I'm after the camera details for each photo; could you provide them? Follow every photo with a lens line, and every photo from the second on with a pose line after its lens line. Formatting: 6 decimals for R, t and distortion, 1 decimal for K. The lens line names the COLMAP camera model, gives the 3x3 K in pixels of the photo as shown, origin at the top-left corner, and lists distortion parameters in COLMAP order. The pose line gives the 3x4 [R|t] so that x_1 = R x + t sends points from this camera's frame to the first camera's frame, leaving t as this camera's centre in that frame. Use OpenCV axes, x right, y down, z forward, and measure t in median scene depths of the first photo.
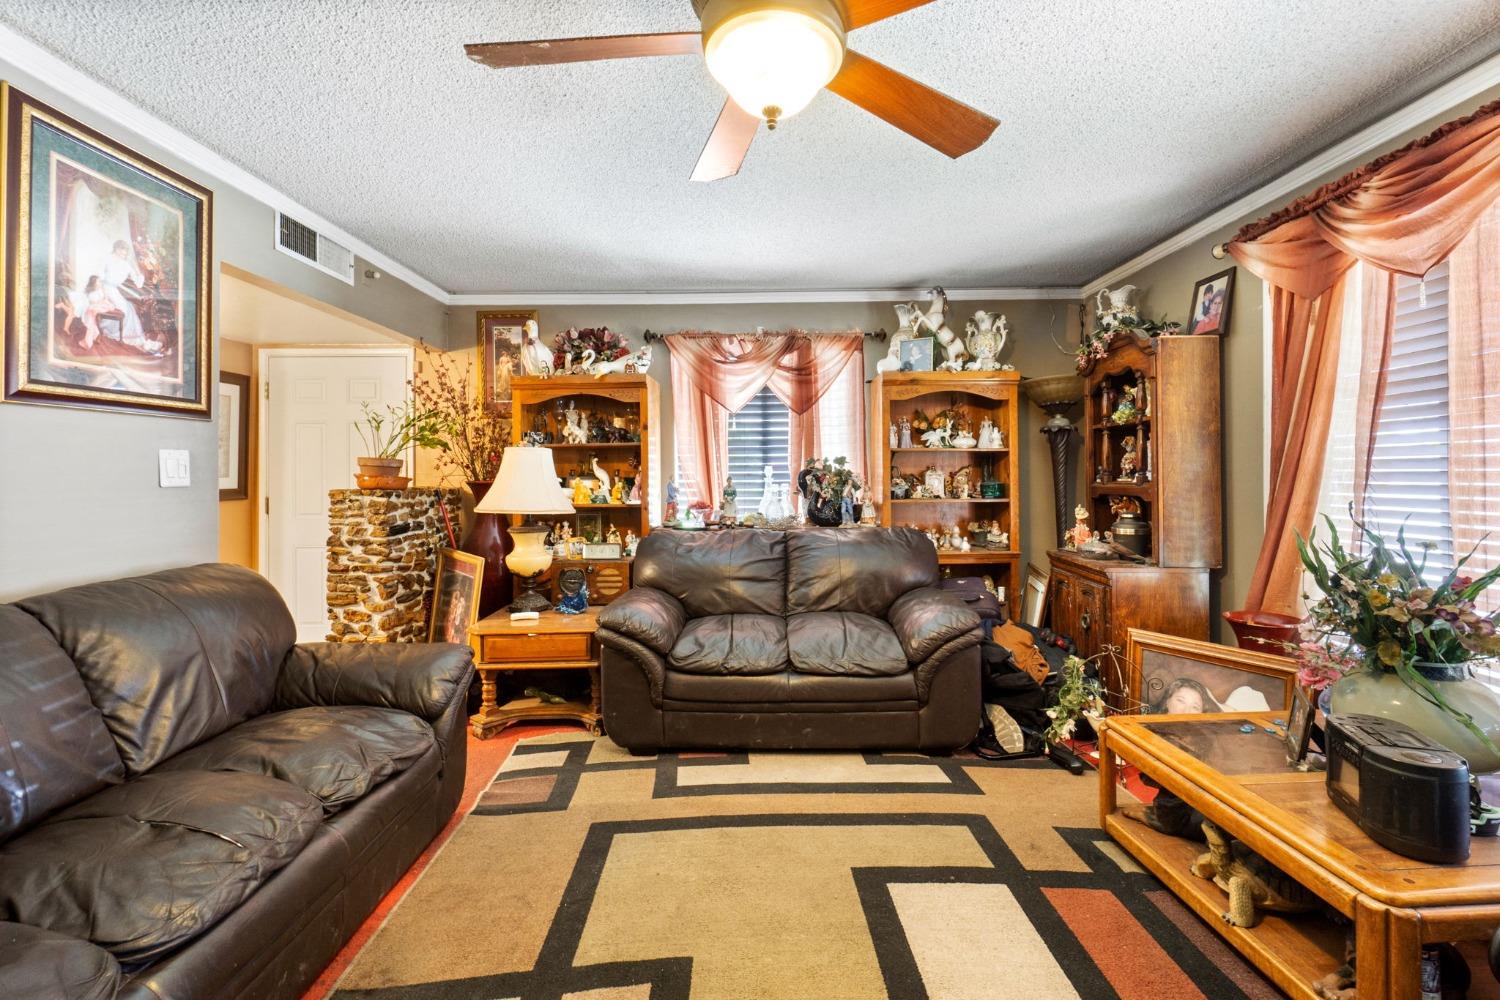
lens RADIAL K [[632.8, 0, 743.7], [0, 632.8, 473.3], [0, 0, 1]] dist [-0.000073, 0.000102]
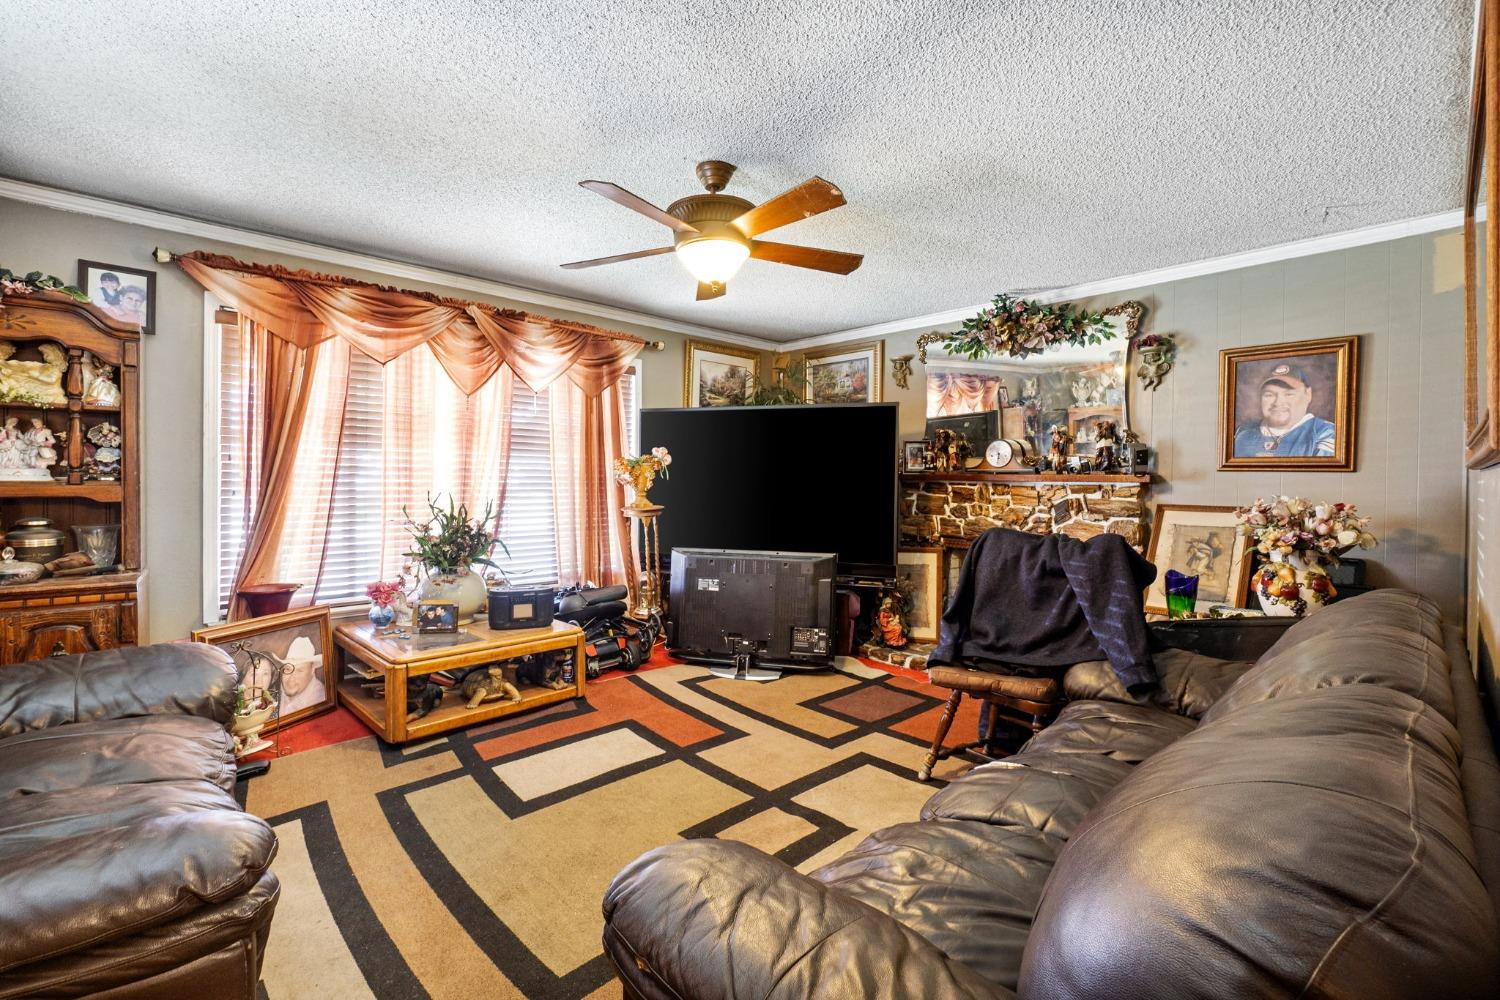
lens RADIAL K [[730.9, 0, 743.9], [0, 730.9, 485.3], [0, 0, 1]] dist [-0.001545, 0.000735]
pose [[-0.669984, -0.010247, 0.742305, -1.020555], [-0.014721, 0.999892, 0.000516, 0.008204], [-0.742229, -0.010582, -0.670062, 1.462248]]
